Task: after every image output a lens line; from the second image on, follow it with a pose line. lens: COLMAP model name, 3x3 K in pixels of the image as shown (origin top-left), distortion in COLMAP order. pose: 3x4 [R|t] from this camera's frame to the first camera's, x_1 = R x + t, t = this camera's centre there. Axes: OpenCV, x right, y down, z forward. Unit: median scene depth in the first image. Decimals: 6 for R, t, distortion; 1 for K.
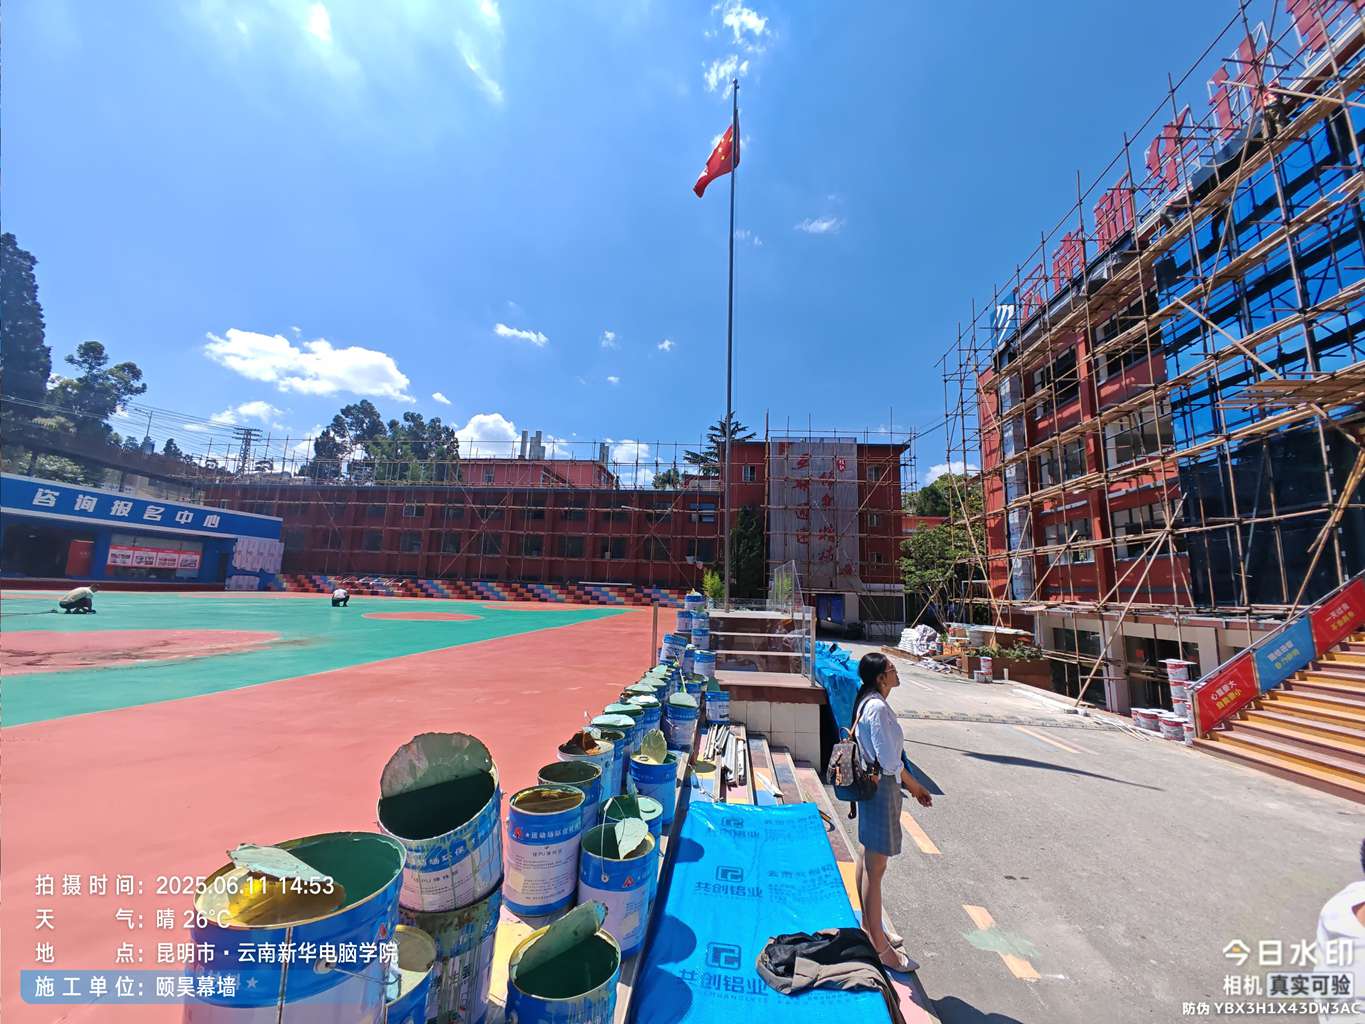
lens RADIAL K [[514.5, 0, 689.3], [0, 514.5, 511.8], [0, 0, 1]] dist [0.001585, -0.001974]
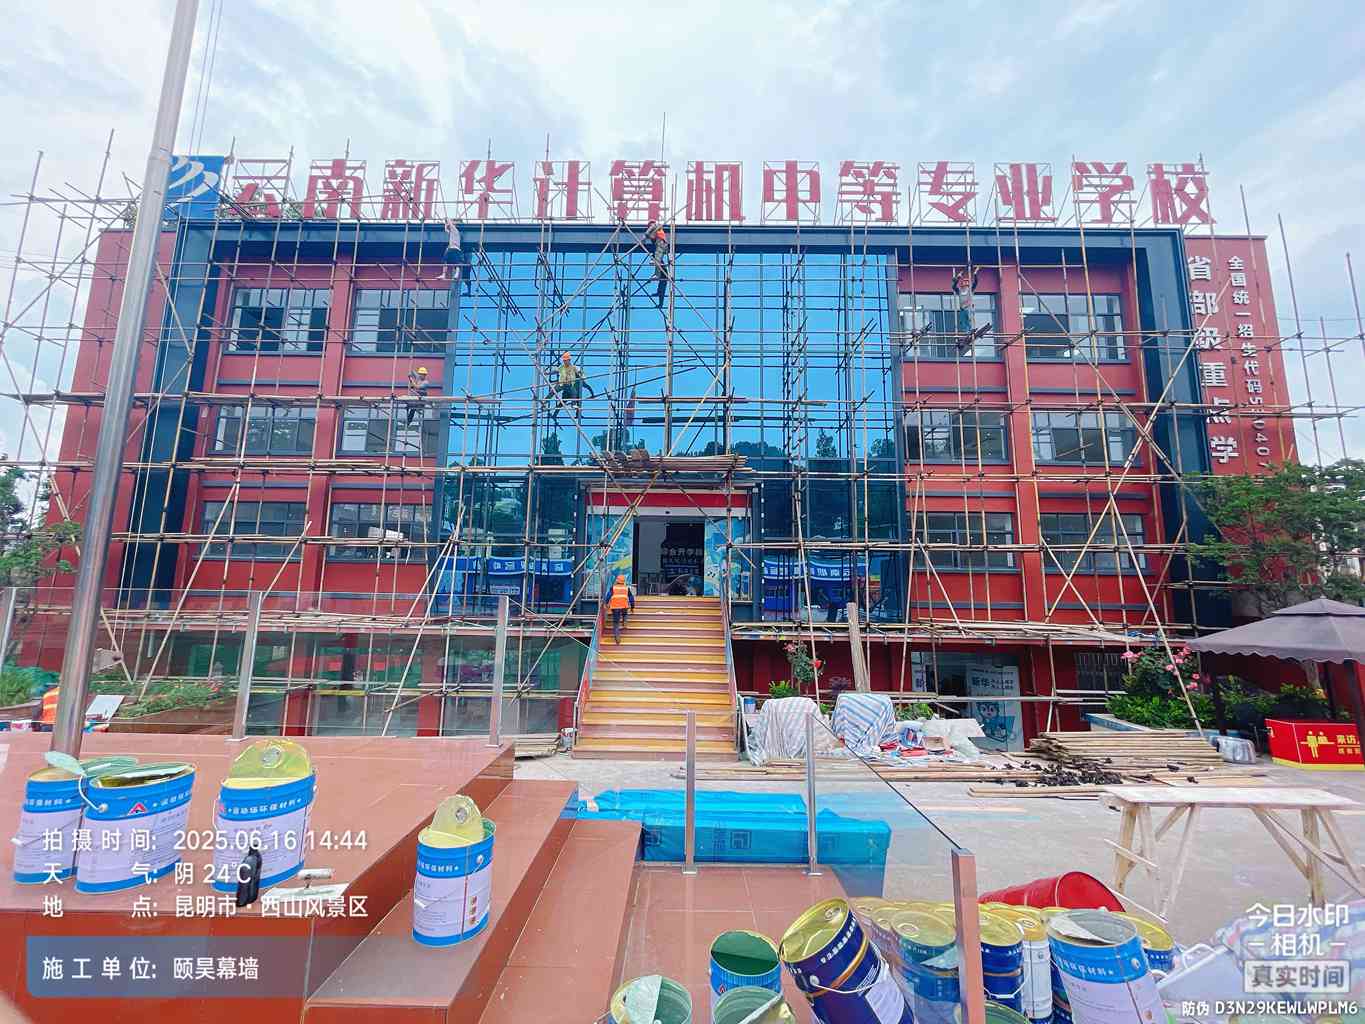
lens RADIAL K [[547.9, 0, 677.2], [0, 547.9, 516.2], [0, 0, 1]] dist [0.000365, 0.000835]
pose [[-0.063810, 0.111512, 0.991712, -0.152265], [-0.175060, 0.977078, -0.121131, 0.040218], [-0.982488, -0.181339, -0.042826, 0.589626]]
